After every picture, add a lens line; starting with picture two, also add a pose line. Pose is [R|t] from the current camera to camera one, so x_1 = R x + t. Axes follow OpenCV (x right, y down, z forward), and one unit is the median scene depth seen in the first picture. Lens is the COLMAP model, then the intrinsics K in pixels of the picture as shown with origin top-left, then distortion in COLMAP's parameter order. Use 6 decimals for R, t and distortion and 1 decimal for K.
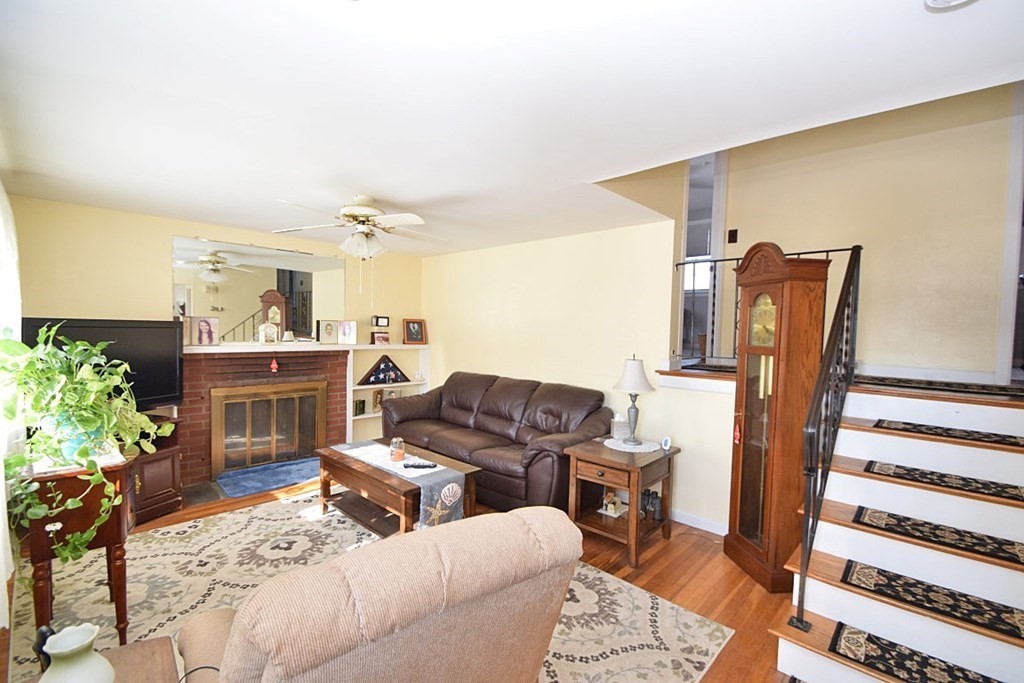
lens RADIAL K [[454.8, 0, 513.1], [0, 454.8, 346.0], [0, 0, 1]] dist [0.001899, -0.000652]
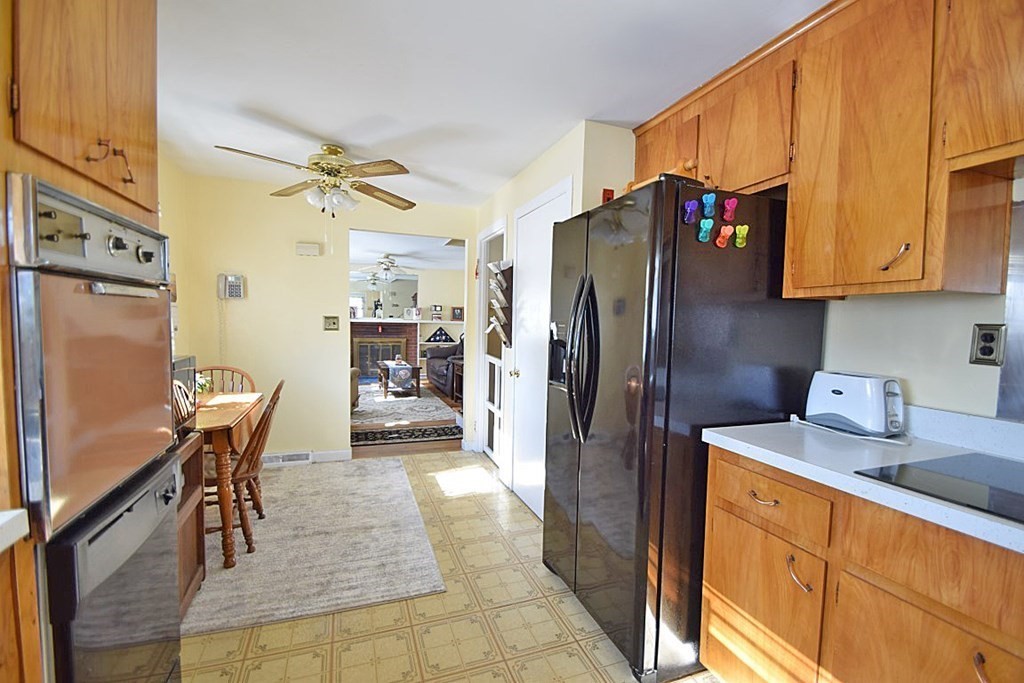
lens RADIAL K [[454.8, 0, 512.8], [0, 454.8, 344.8], [0, 0, 1]] dist [0.001899, -0.000652]
pose [[0.893692, 0.022860, -0.448099, 0.876539], [-0.020359, 0.999739, 0.010397, 0.073877], [0.448219, -0.000168, 0.893924, -0.549176]]
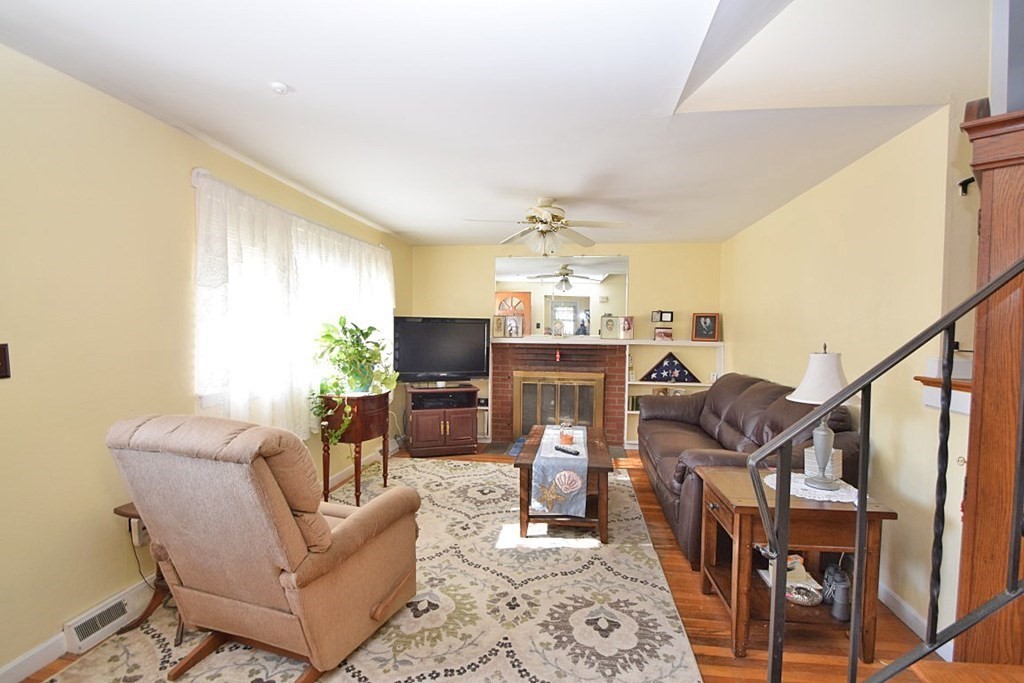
lens RADIAL K [[472.9, 0, 515.6], [0, 472.9, 346.2], [0, 0, 1]] dist [-0.005040, -0.000383]
pose [[0.579470, 0.014117, -0.814872, 0.368646], [-0.030726, 0.999518, -0.004534, 0.024538], [0.814414, 0.027666, 0.579624, 0.182822]]
